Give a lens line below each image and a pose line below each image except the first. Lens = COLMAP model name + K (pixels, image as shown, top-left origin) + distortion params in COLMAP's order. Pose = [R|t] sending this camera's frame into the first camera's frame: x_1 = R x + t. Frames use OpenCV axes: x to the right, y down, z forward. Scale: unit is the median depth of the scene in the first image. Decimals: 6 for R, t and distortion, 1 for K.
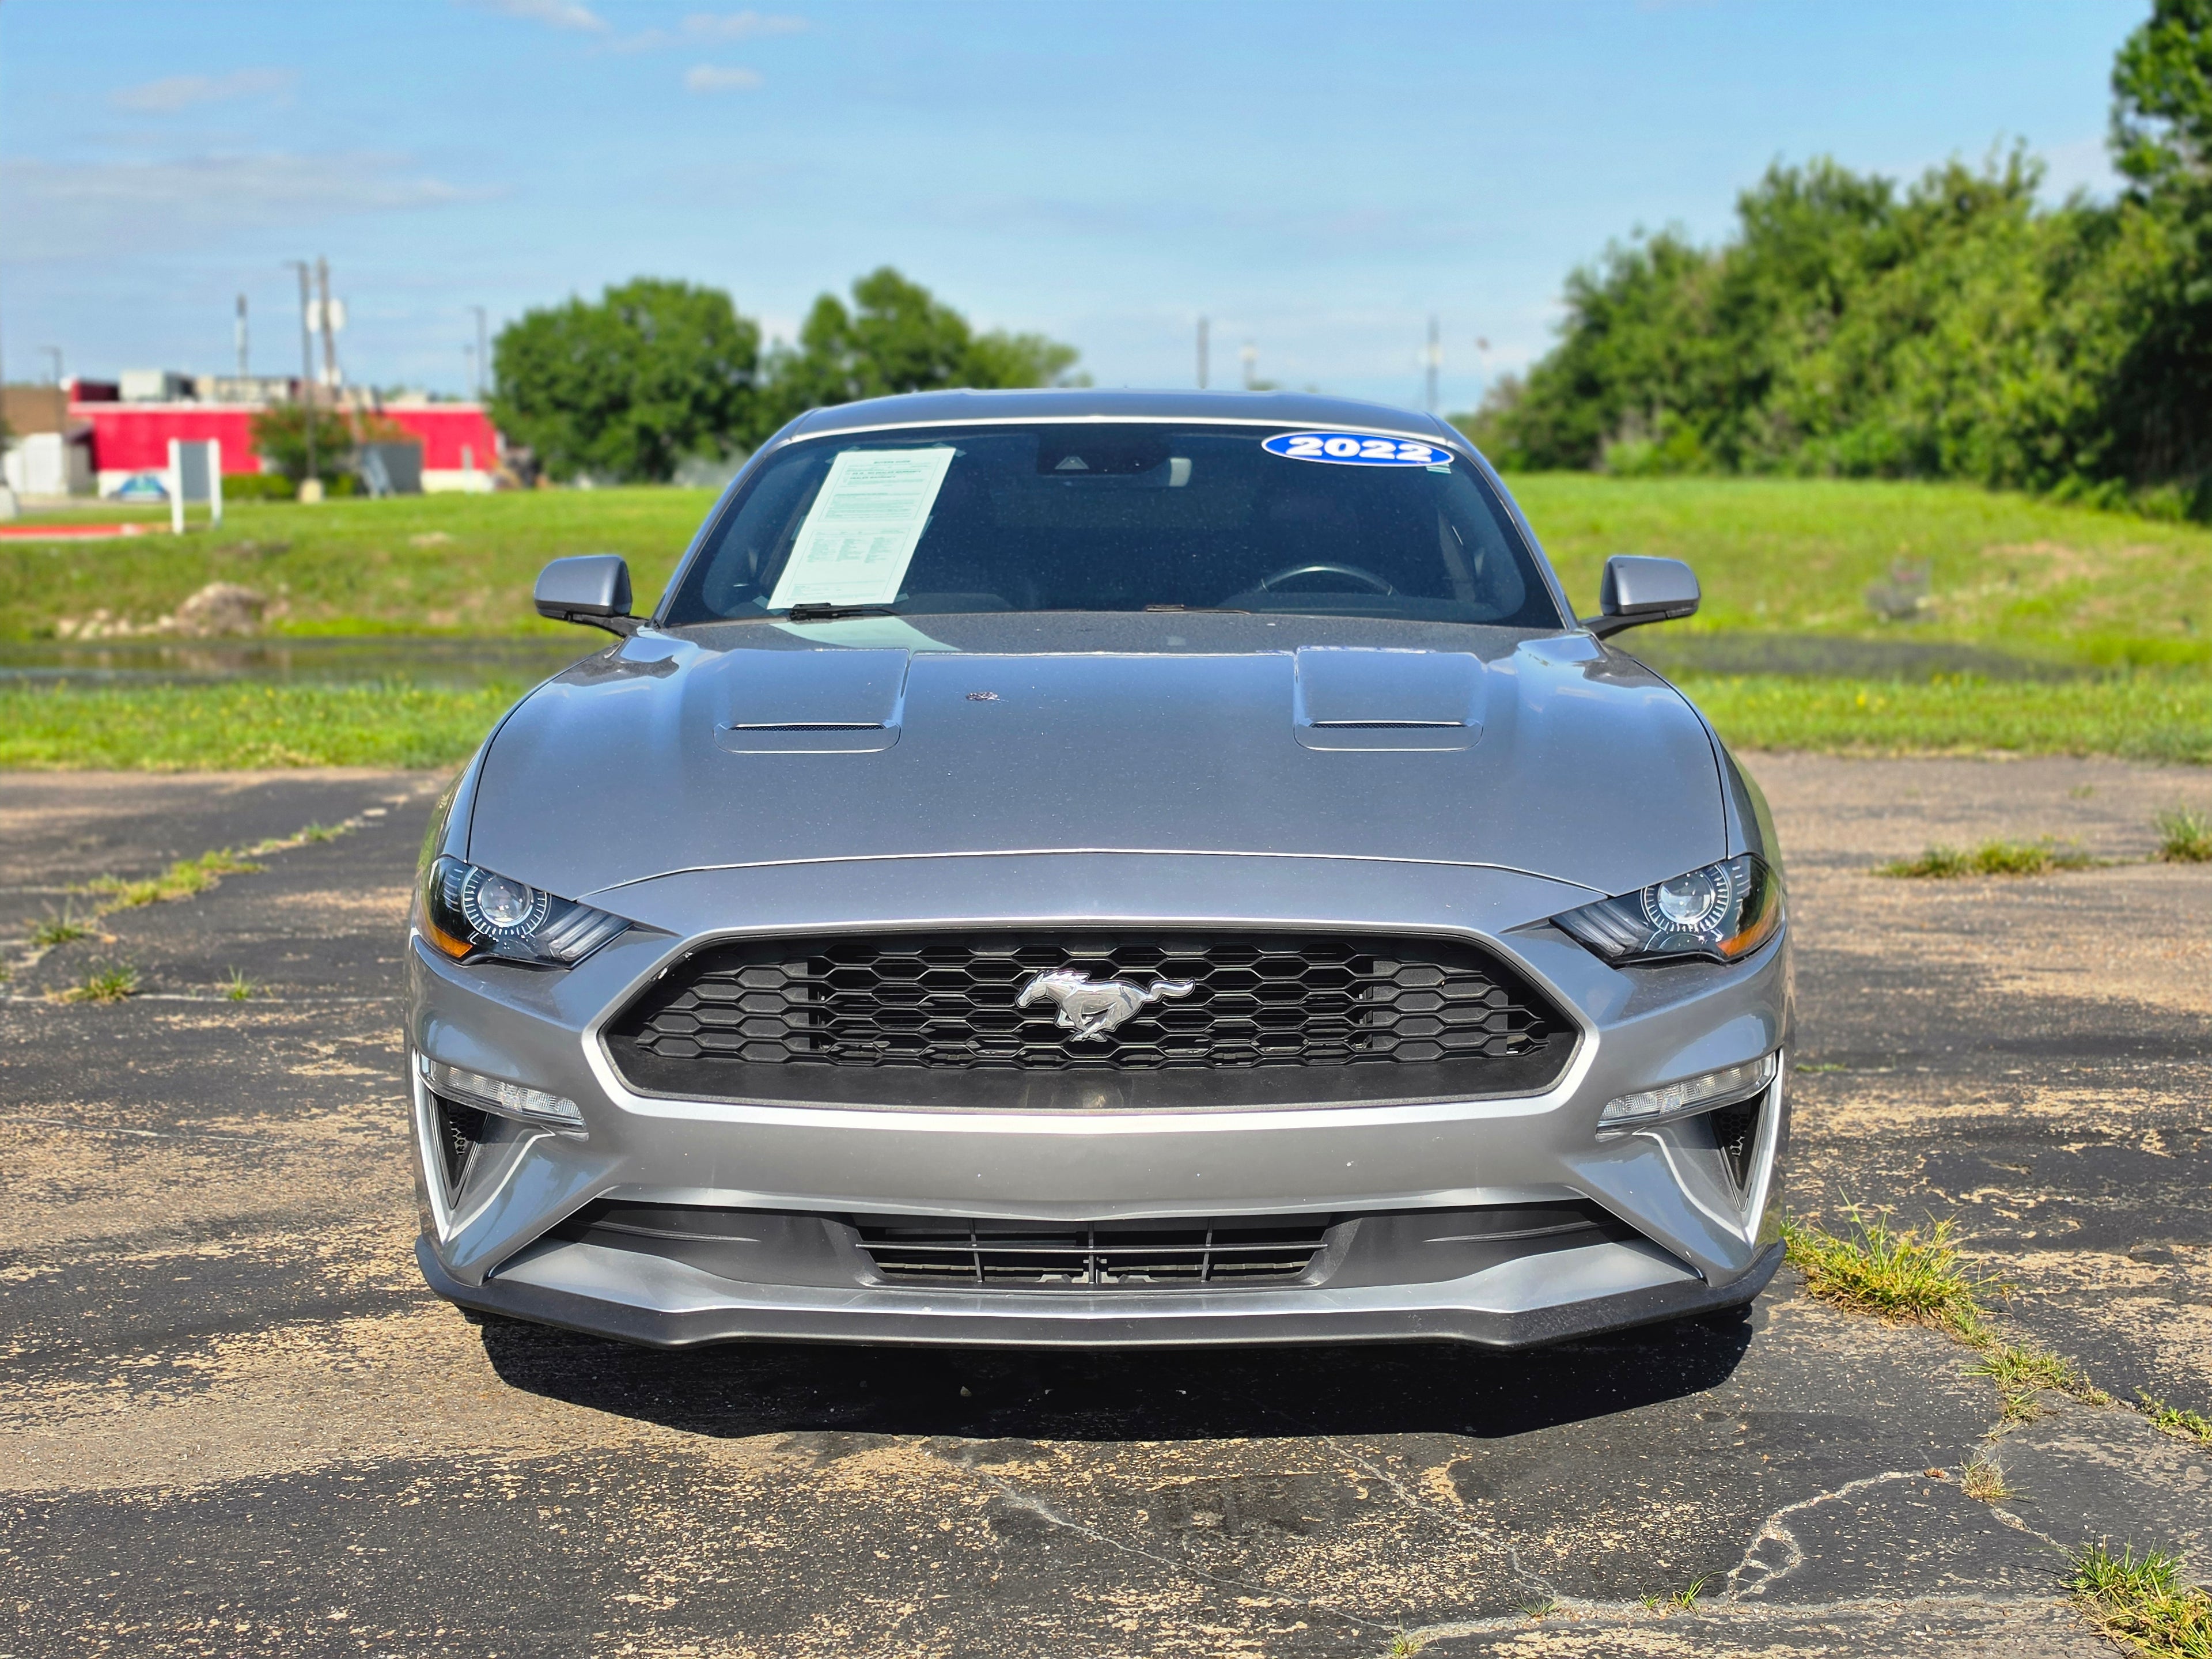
lens RADIAL K [[3062.8, 0, 1138.4], [0, 3062.8, 827.0], [0, 0, 1]] dist [0.127987, -0.144836]
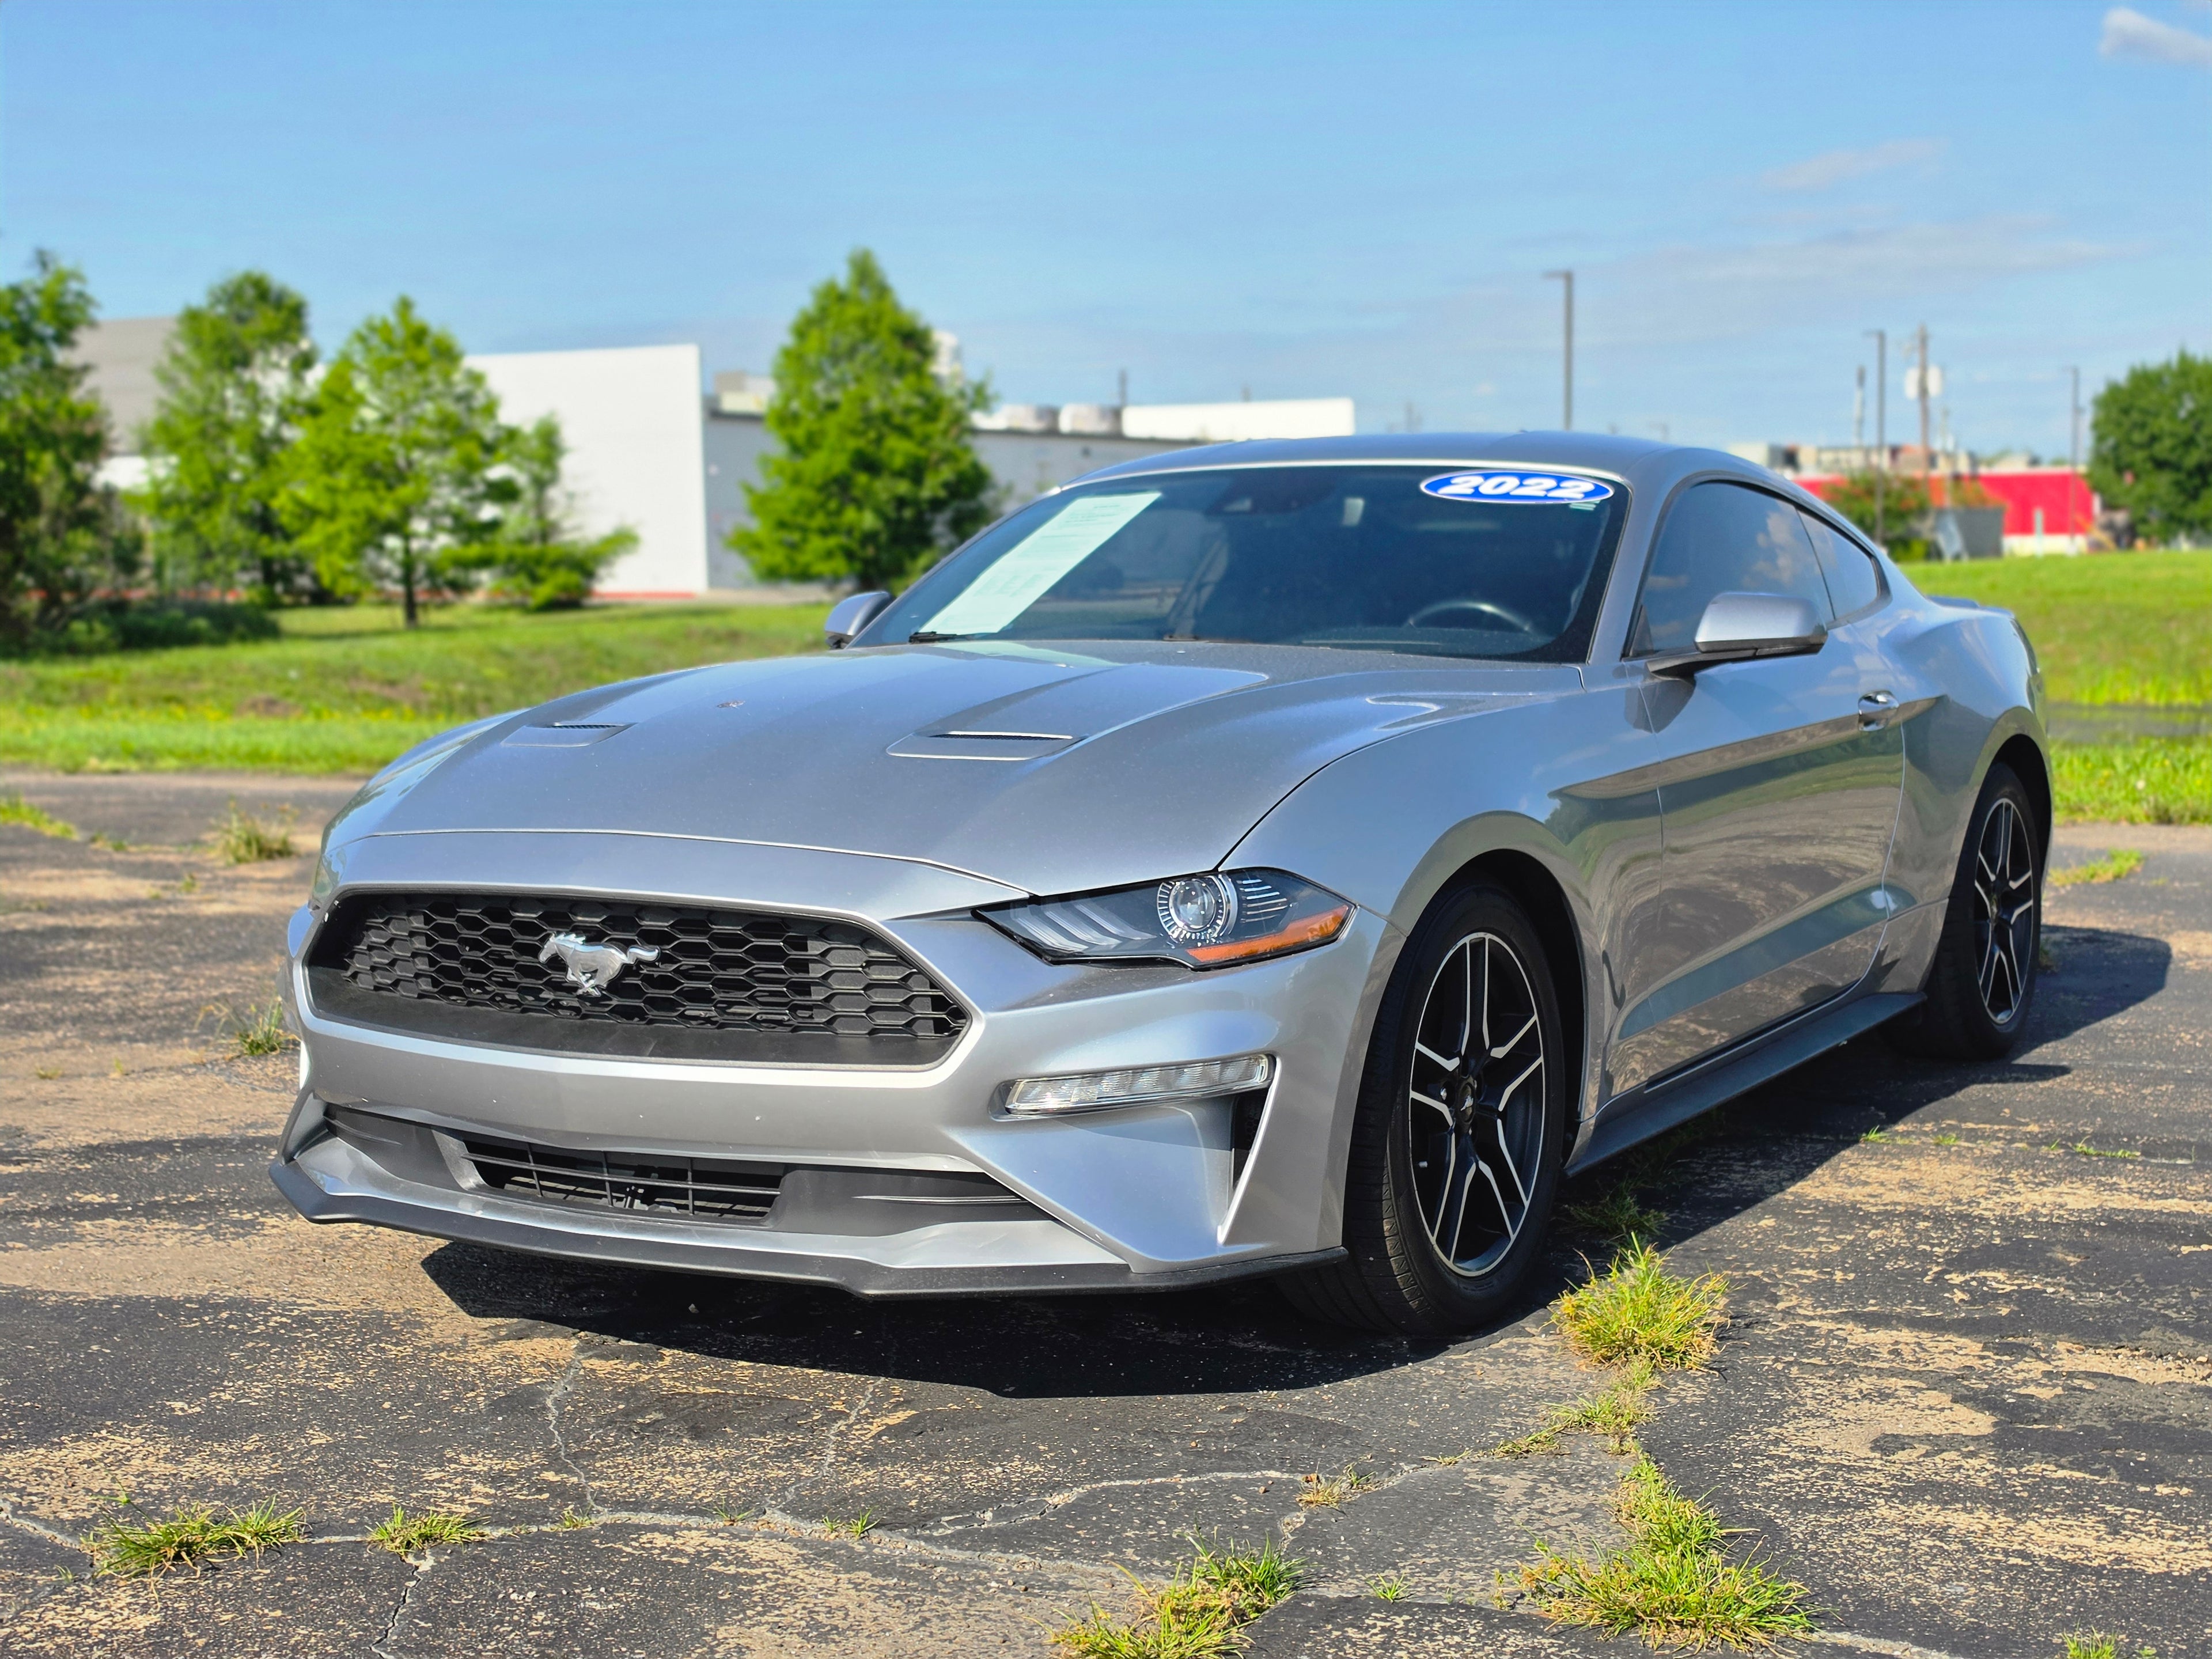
lens RADIAL K [[3044.8, 0, 1113.3], [0, 3044.8, 898.1], [0, 0, 1]] dist [0.153326, -0.341621]
pose [[0.866428, 0.051158, -0.496675, 0.685014], [-0.050175, 0.998623, 0.015331, 0.005267], [0.496775, 0.011637, 0.867801, 0.088805]]
